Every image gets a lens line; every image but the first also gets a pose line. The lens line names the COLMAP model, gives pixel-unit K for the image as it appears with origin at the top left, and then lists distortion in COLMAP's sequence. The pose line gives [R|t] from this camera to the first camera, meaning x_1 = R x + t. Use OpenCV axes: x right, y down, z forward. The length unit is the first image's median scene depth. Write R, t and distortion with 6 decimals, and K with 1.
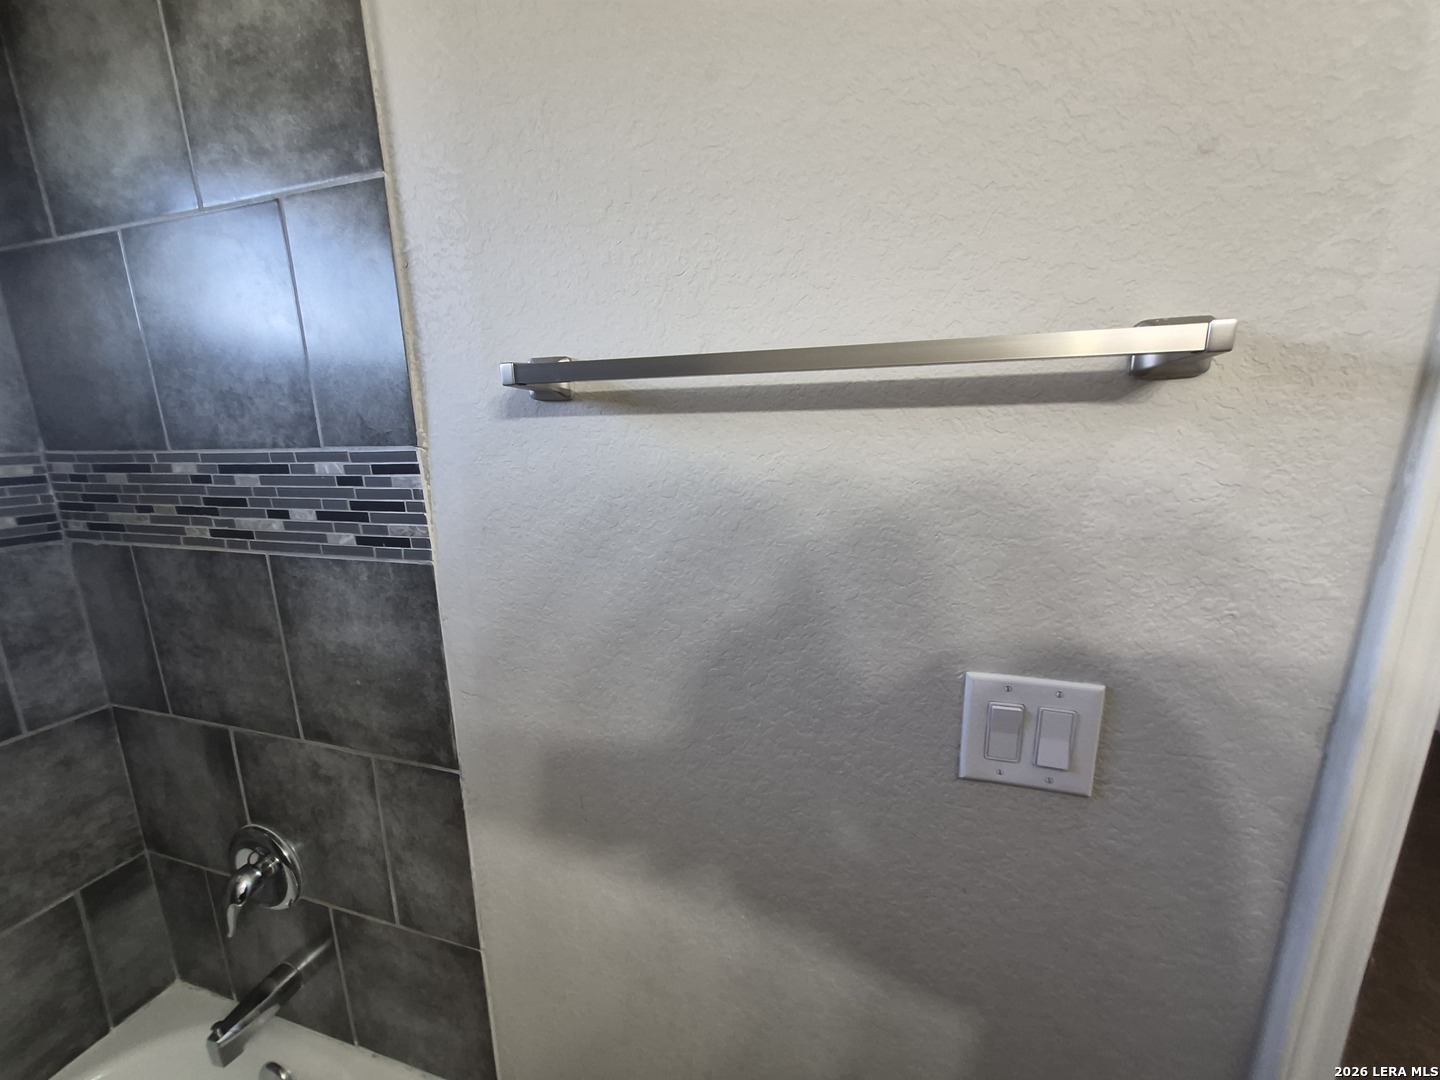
lens RADIAL K [[564.1, 0, 718.7], [0, 564.1, 548.4], [0, 0, 1]] dist [0.004297, 0.000235]
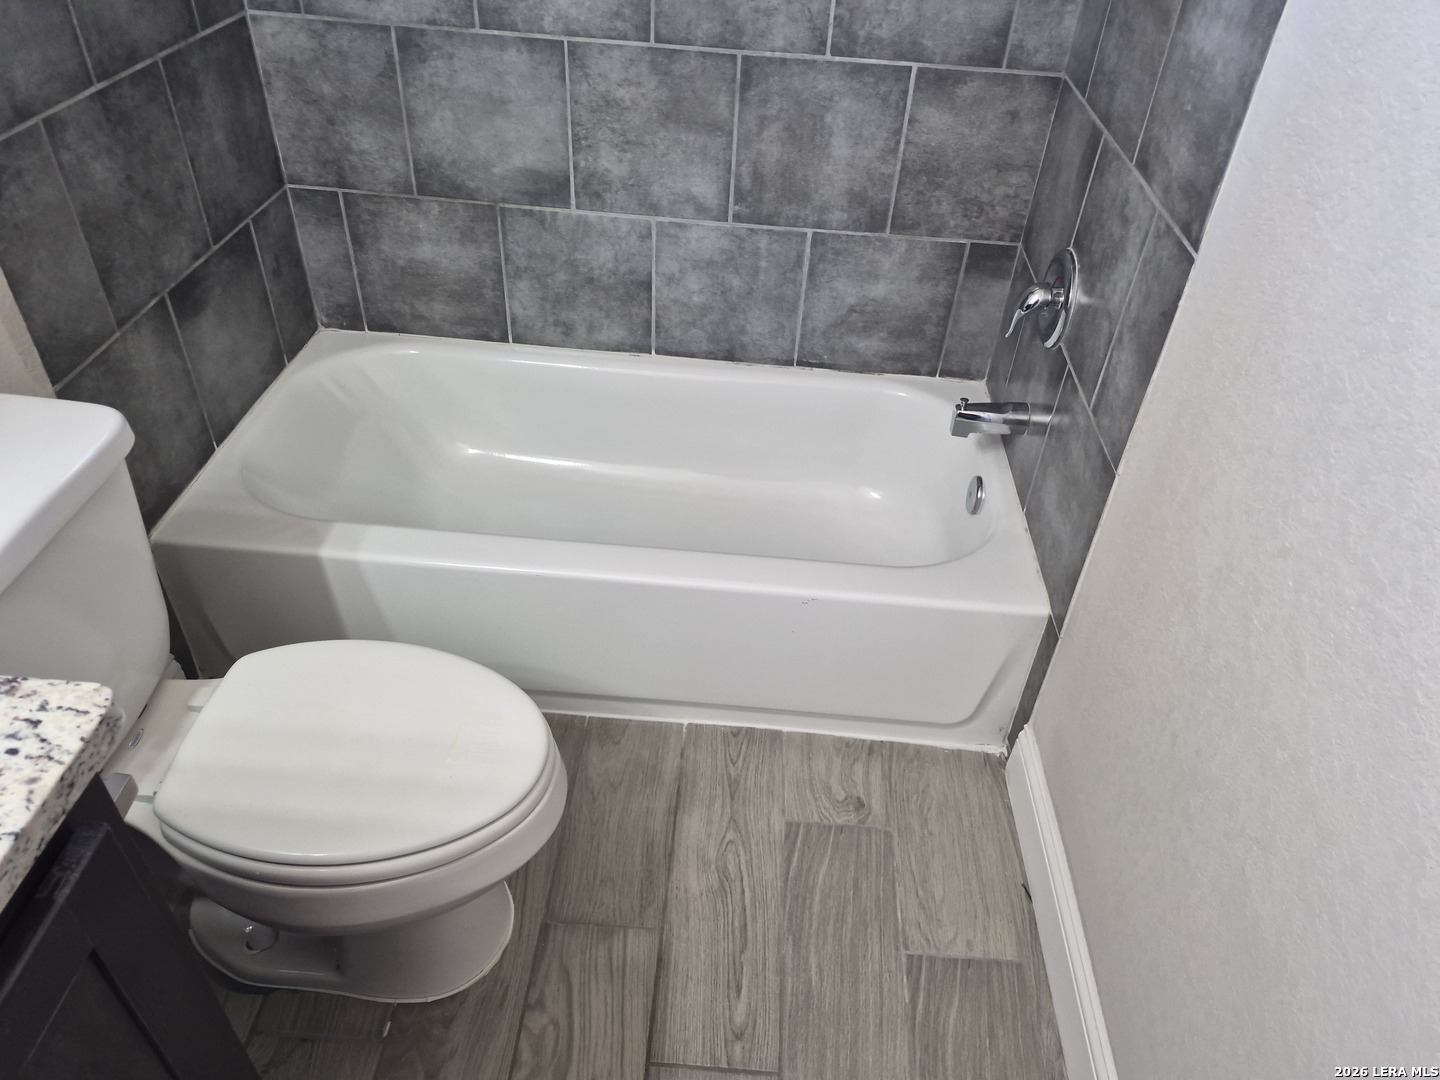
lens RADIAL K [[998.1, 0, 717.8], [0, 998.1, 537.5], [0, 0, 1]] dist [0.073367, -0.073429]
pose [[0.230839, 0.637897, -0.734711, 0.609827], [-0.258657, 0.768167, 0.585676, 0.024771], [0.937982, 0.054841, 0.342319, -0.109282]]
